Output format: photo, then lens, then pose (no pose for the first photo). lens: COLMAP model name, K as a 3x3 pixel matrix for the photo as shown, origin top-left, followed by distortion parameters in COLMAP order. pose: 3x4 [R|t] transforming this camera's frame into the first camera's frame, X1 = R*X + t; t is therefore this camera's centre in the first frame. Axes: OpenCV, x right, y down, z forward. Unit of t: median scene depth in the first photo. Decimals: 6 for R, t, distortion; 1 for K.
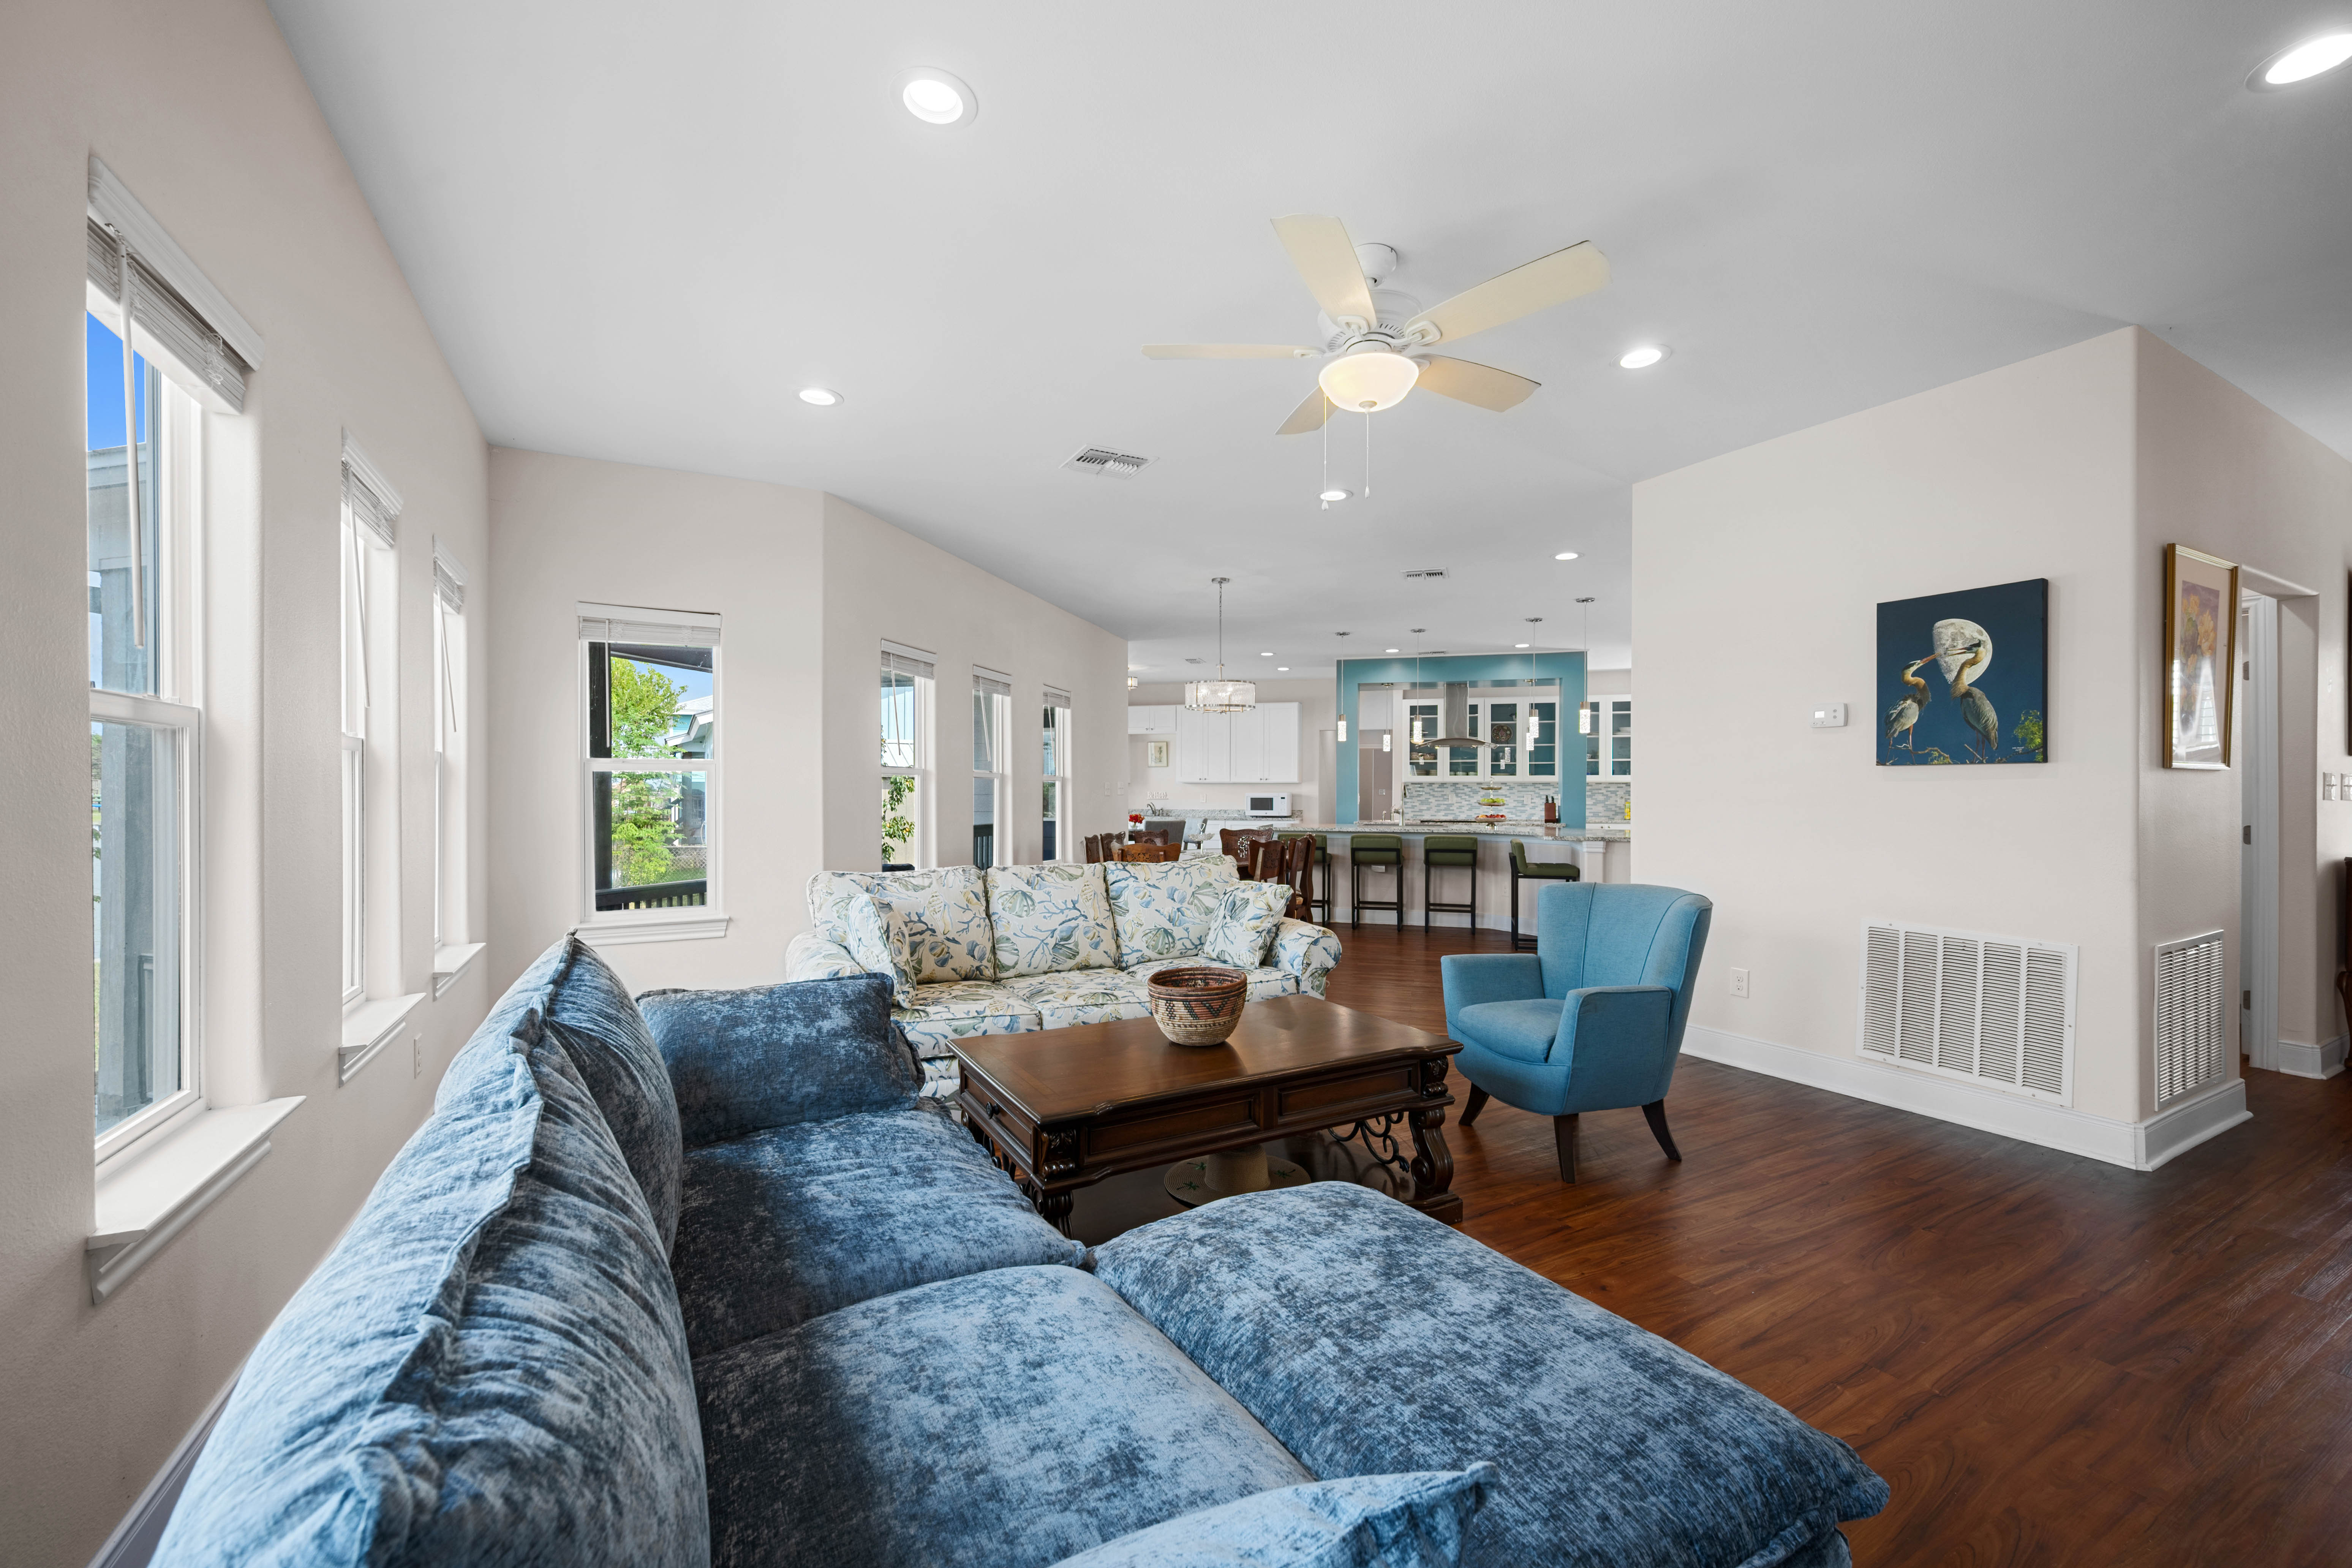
lens RADIAL K [[929.9, 0, 1185.9], [0, 929.9, 794.4], [0, 0, 1]] dist [-0.000569, -0.000446]
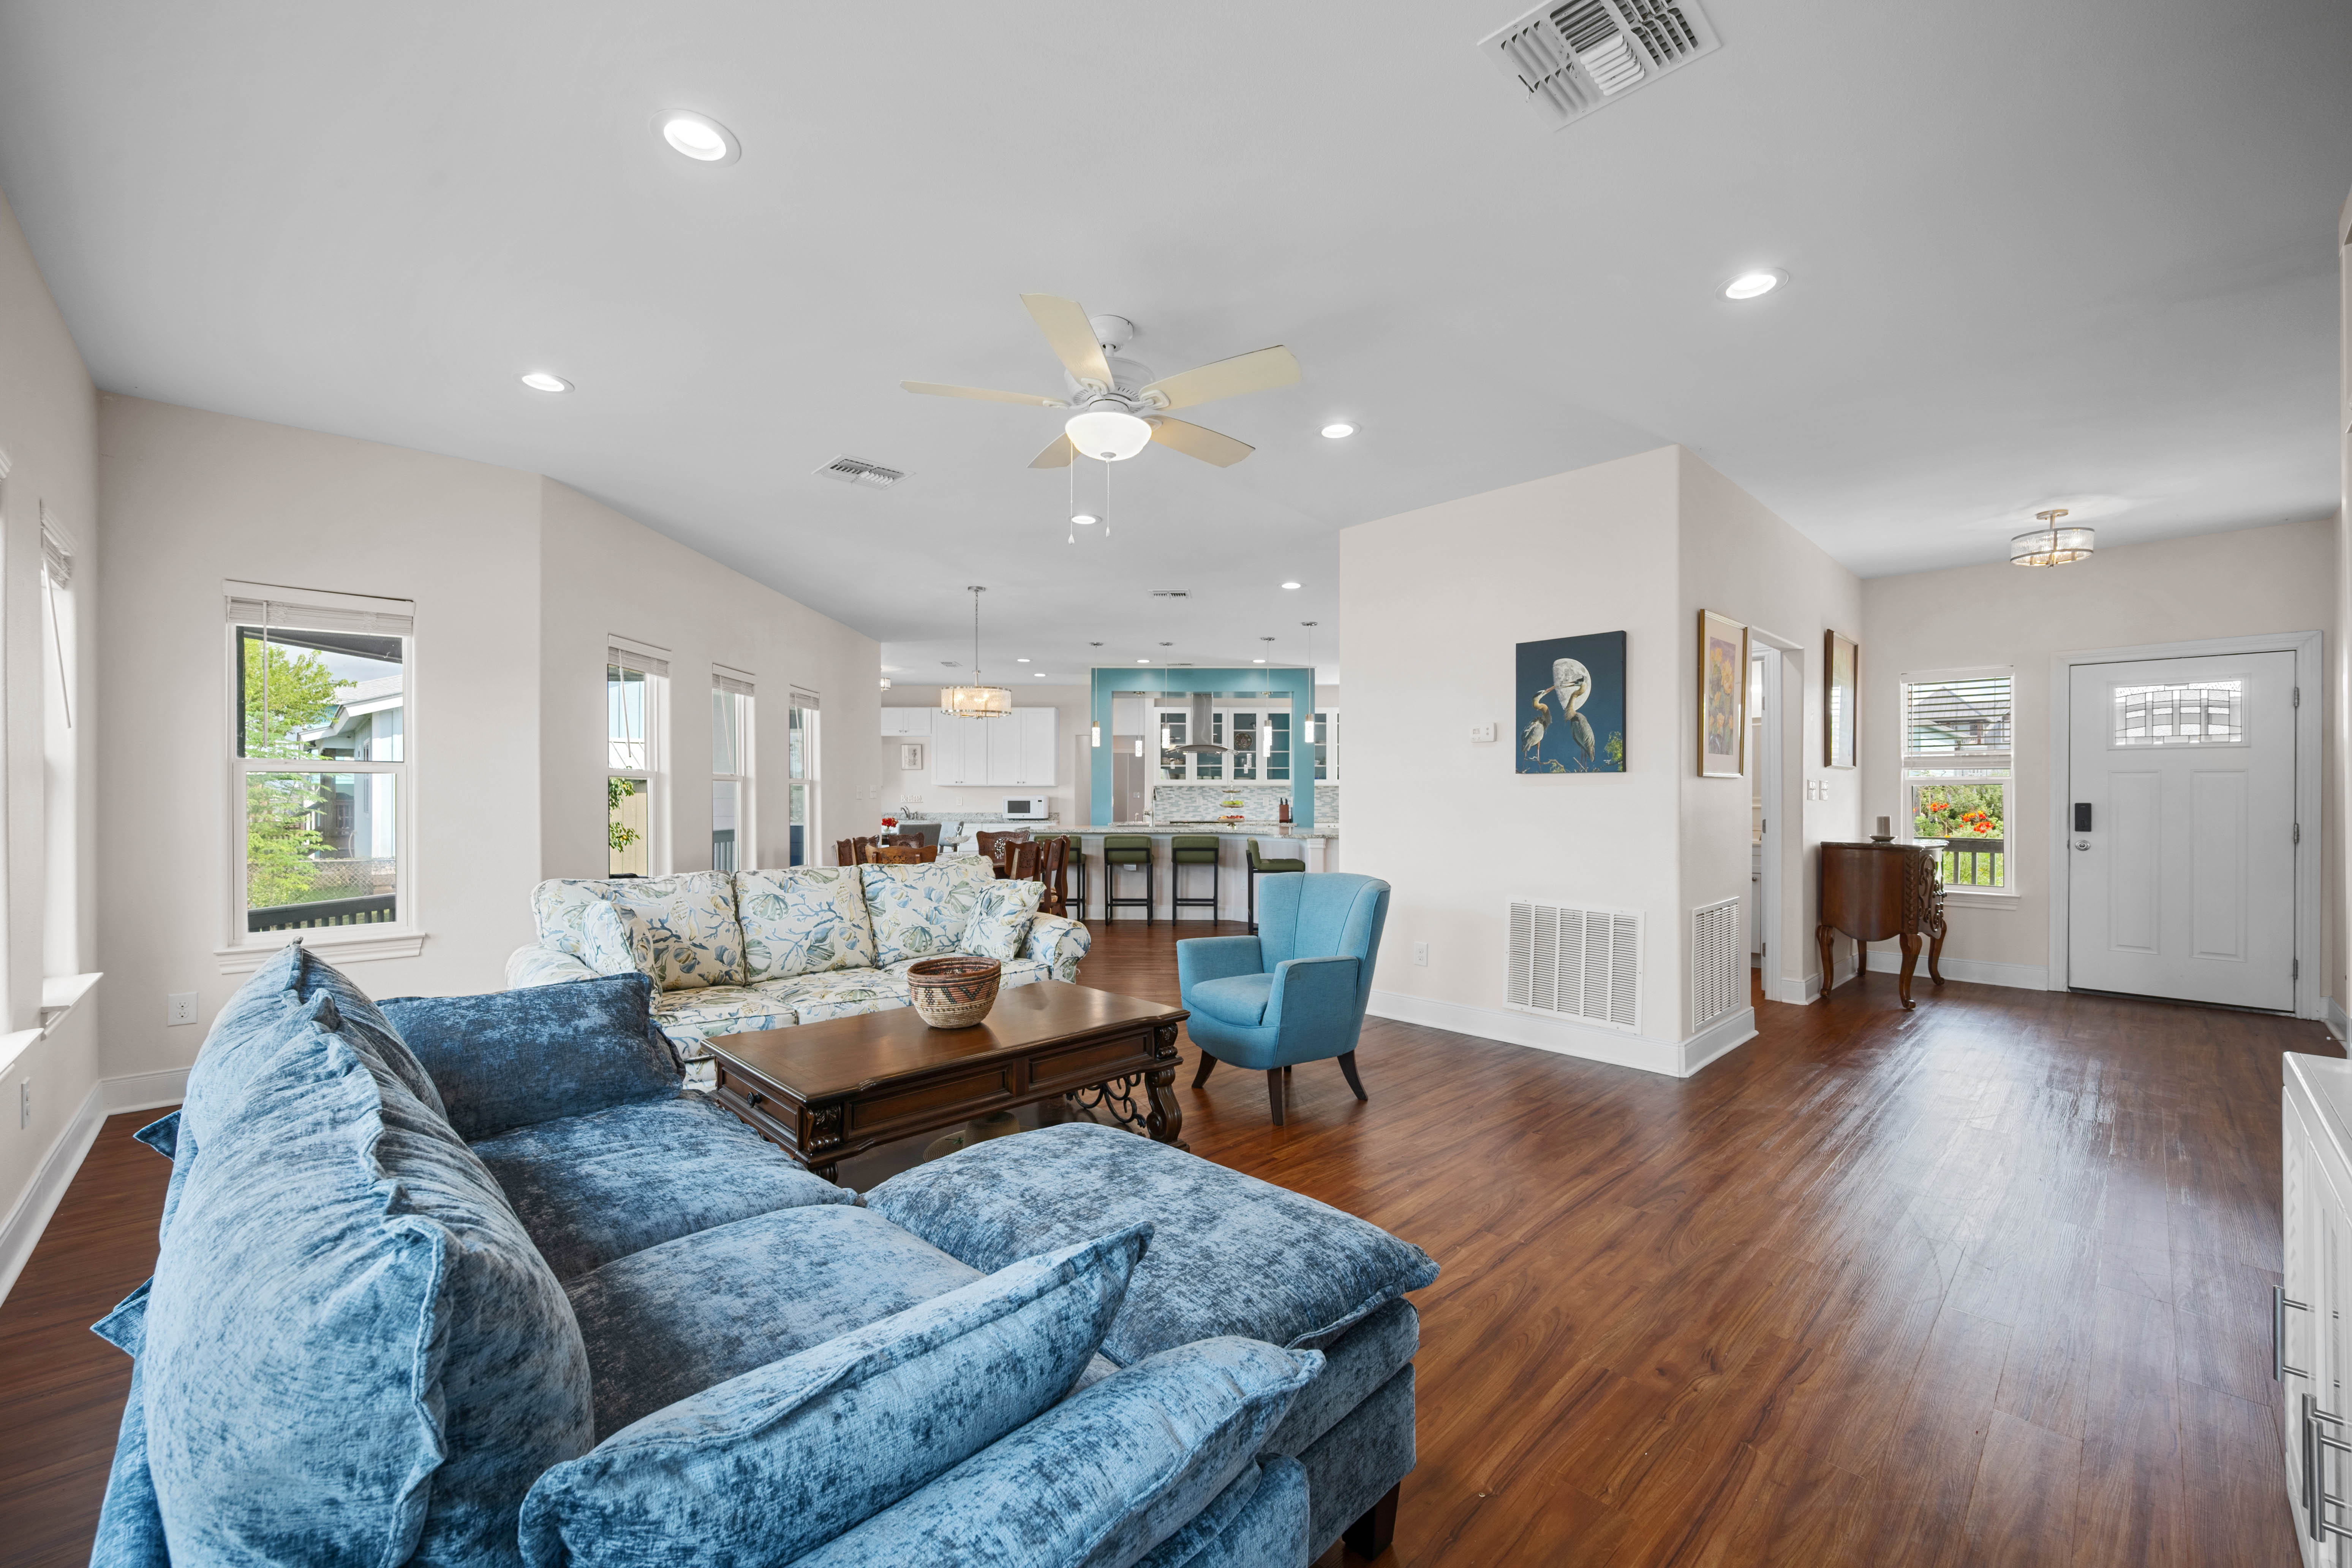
lens RADIAL K [[929.9, 0, 1185.9], [0, 929.9, 794.4], [0, 0, 1]] dist [-0.000569, -0.000446]
pose [[0.967037, -0.001466, 0.254632, -0.002590], [0.002221, 0.999994, -0.002678, -0.000685], [-0.254627, 0.003156, 0.967034, -0.108400]]
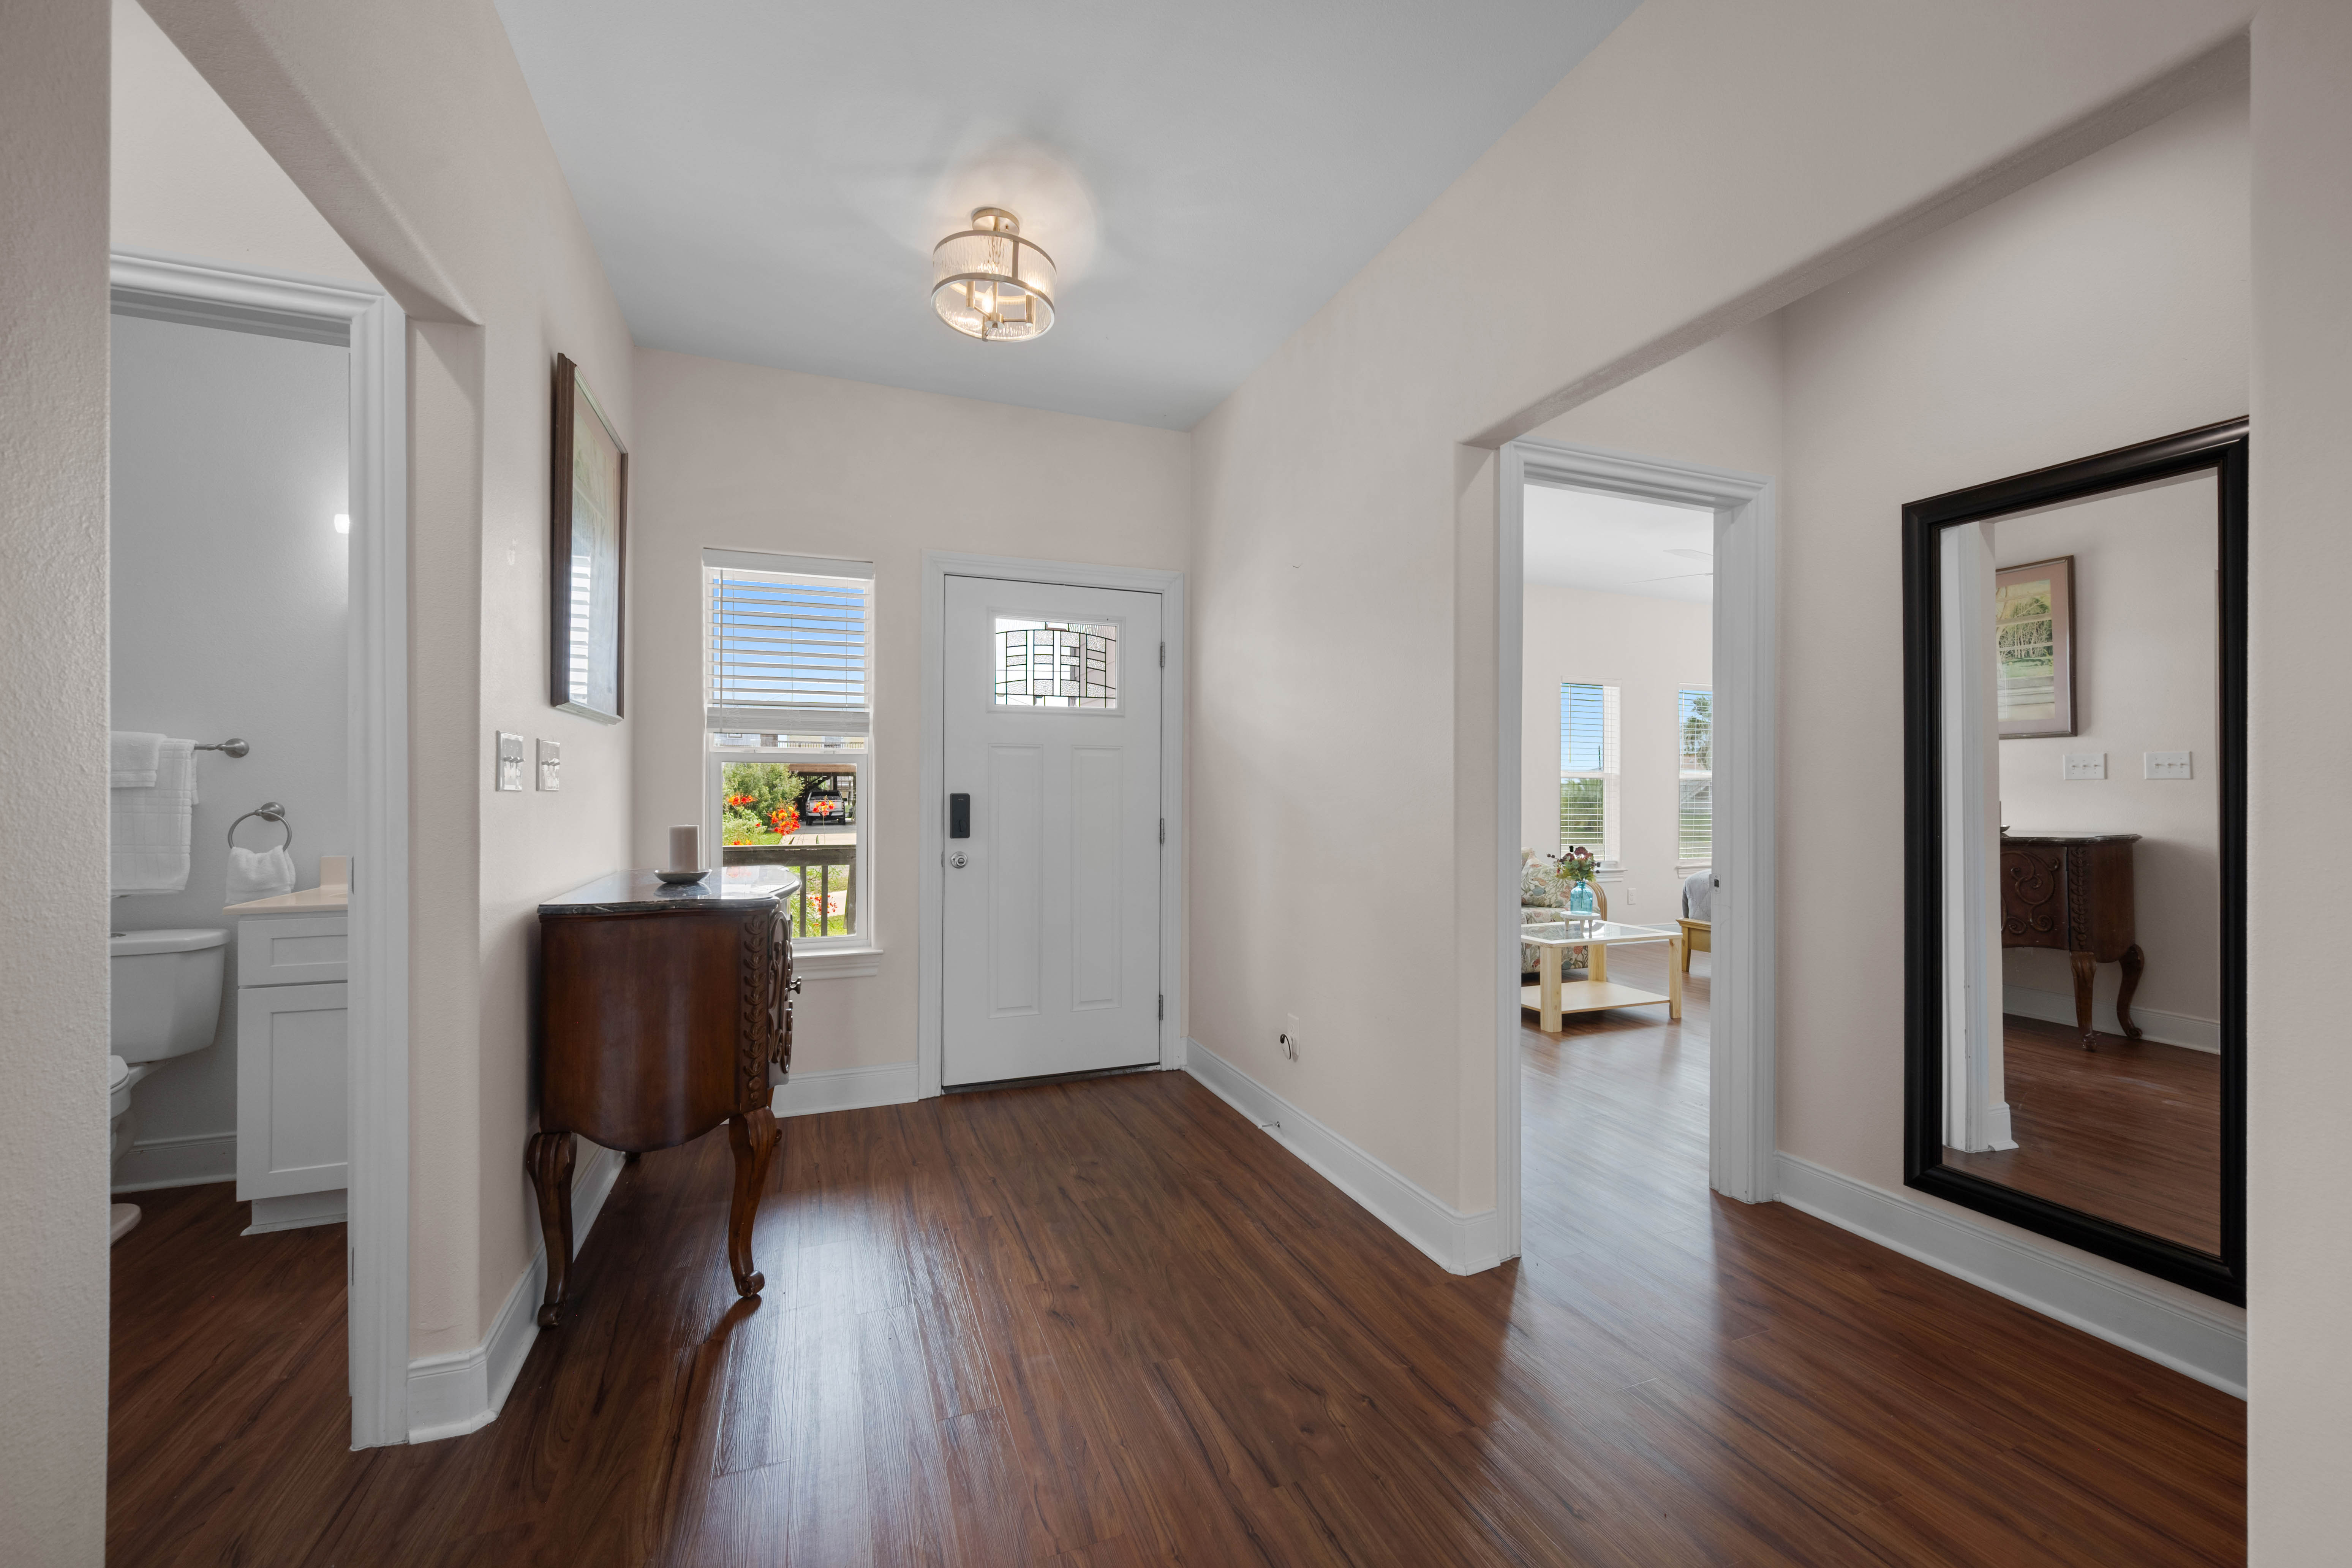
lens RADIAL K [[929.9, 0, 1185.9], [0, 929.9, 794.4], [0, 0, 1]] dist [-0.000569, -0.000446]
pose [[0.130340, -0.005918, 0.991452, 1.039626], [0.000874, 0.999982, 0.005854, 0.009379], [-0.991469, 0.000103, 0.130343, 0.768214]]
